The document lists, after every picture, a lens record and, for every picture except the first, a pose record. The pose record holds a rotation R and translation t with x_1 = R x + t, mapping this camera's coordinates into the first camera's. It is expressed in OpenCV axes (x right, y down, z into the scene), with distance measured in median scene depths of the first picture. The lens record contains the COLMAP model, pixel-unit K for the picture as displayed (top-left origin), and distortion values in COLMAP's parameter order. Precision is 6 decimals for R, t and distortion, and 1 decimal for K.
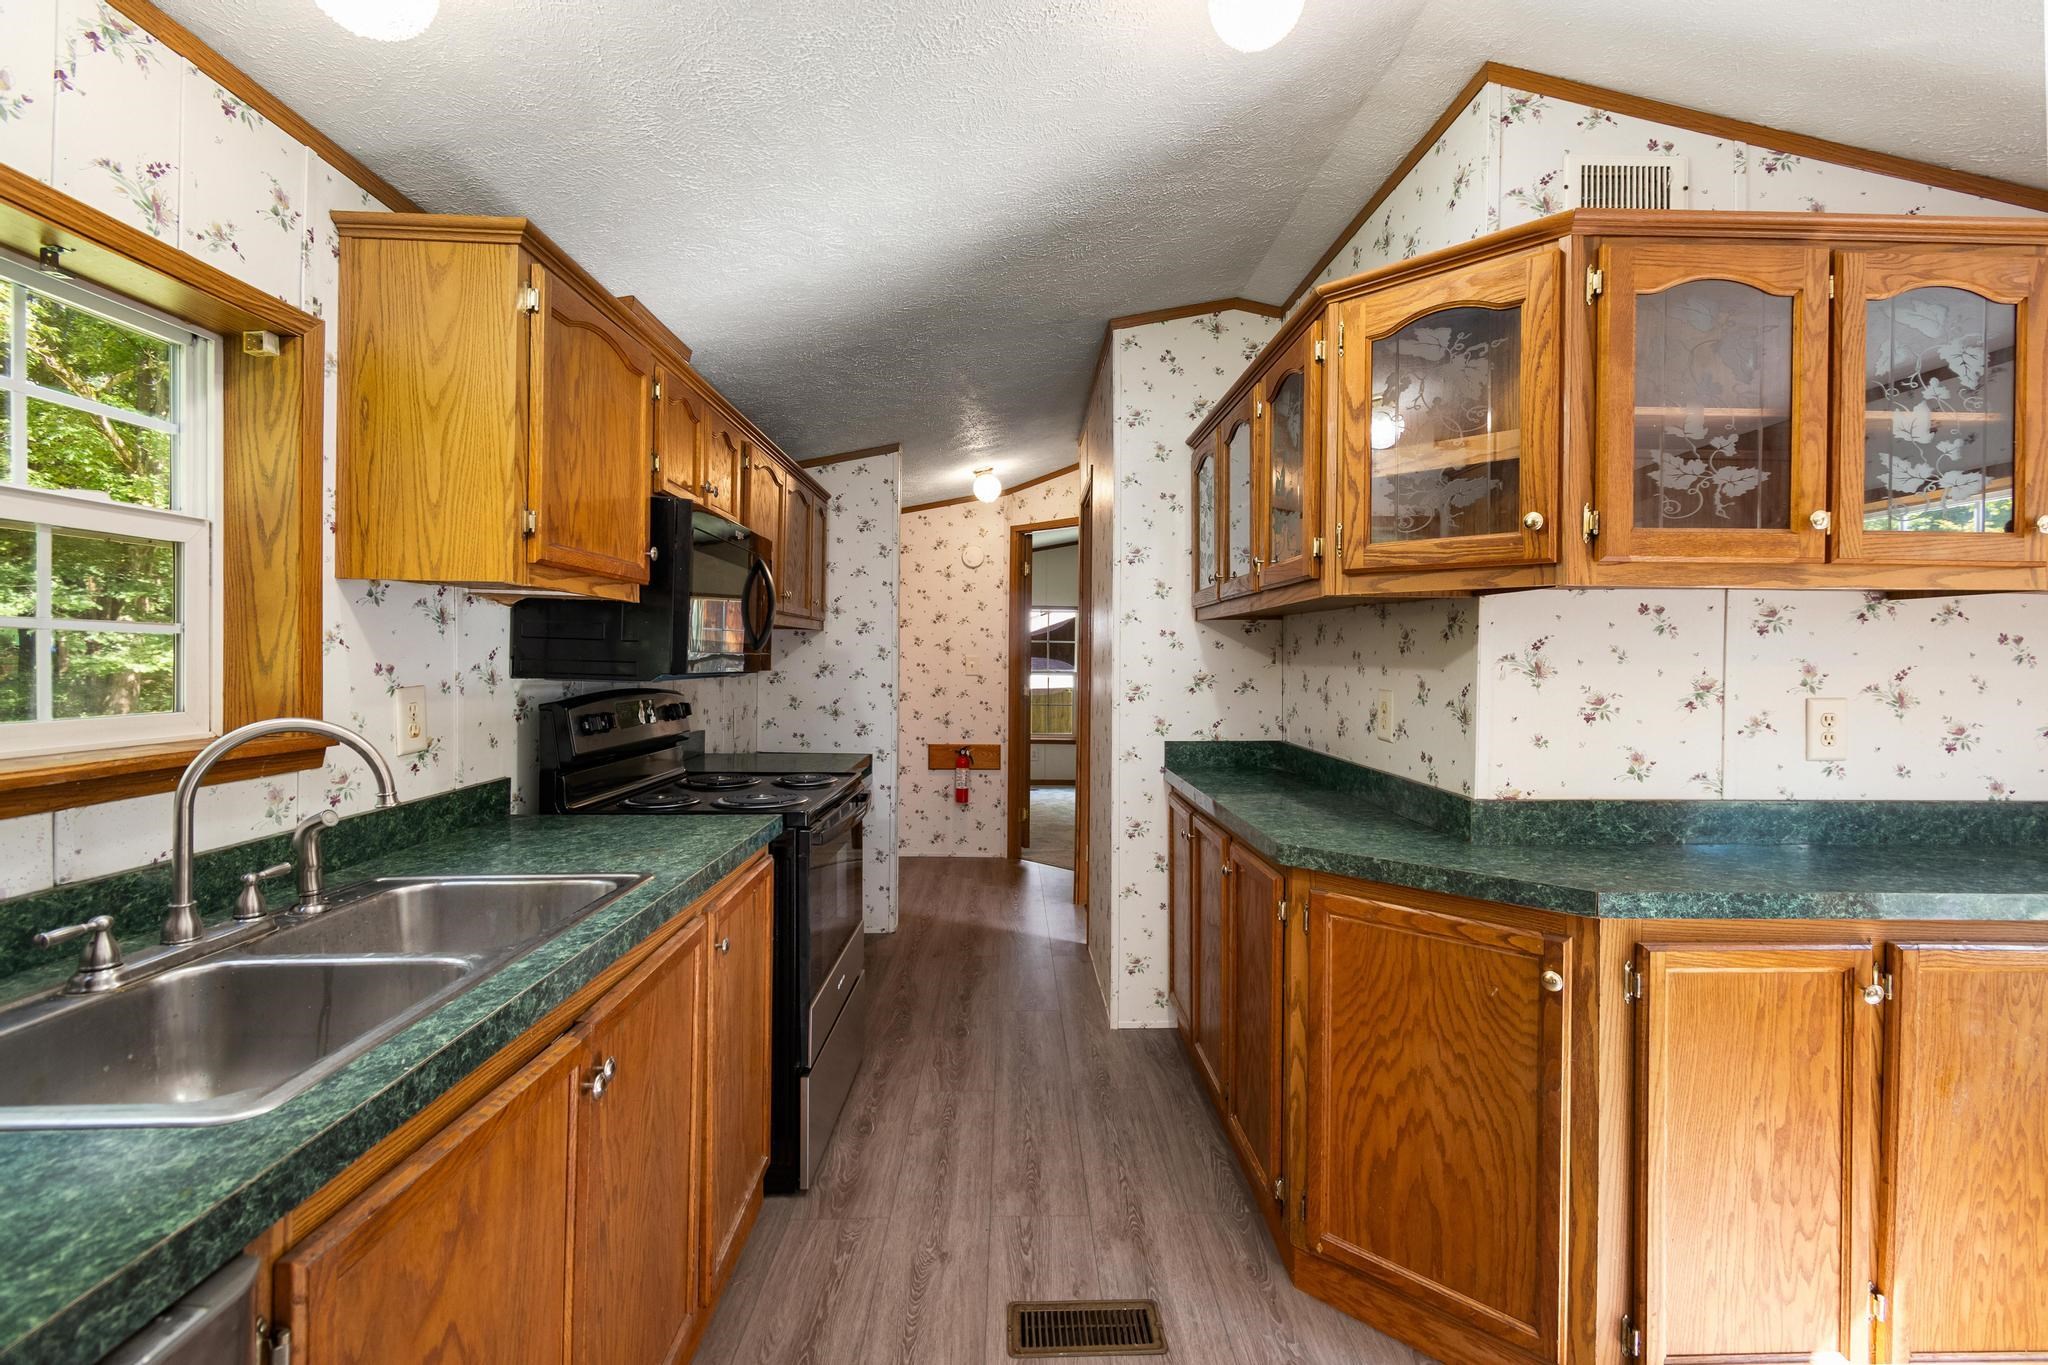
lens RADIAL K [[907.6, 0, 1030.2], [0, 907.6, 671.8], [0, 0, 1]] dist [-0.000411, -0.000715]
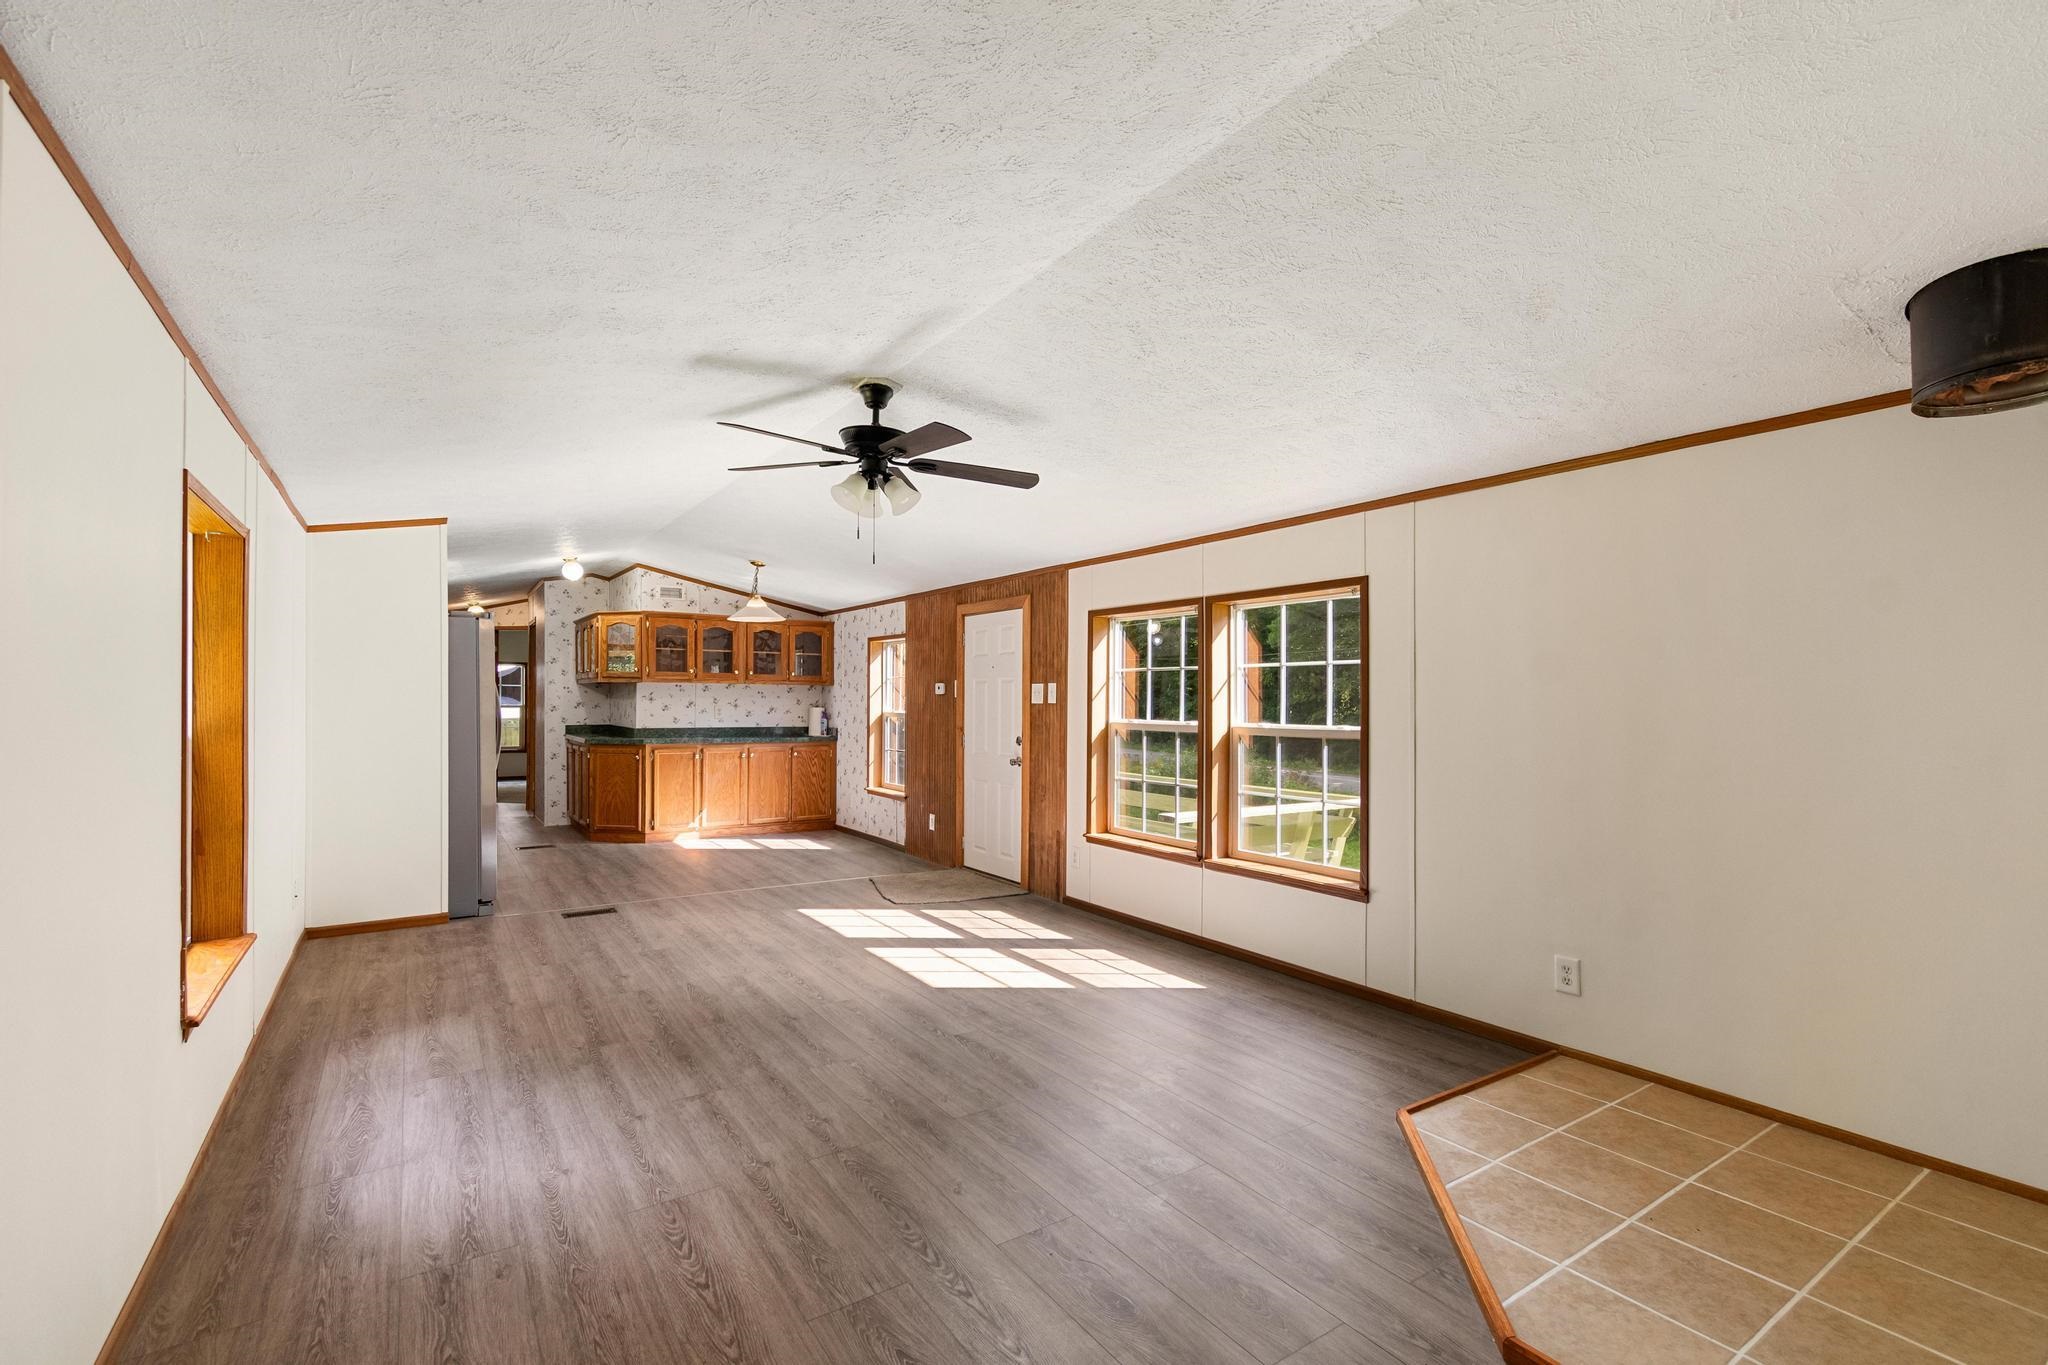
lens RADIAL K [[907.6, 0, 1028.5], [0, 907.6, 696.5], [0, 0, 1]] dist [-0.000411, -0.000715]
pose [[0.843251, -0.003773, 0.537506, -0.266924], [0.009833, 0.999916, -0.008408, 0.038964], [-0.537430, 0.012375, 0.843218, -3.669478]]
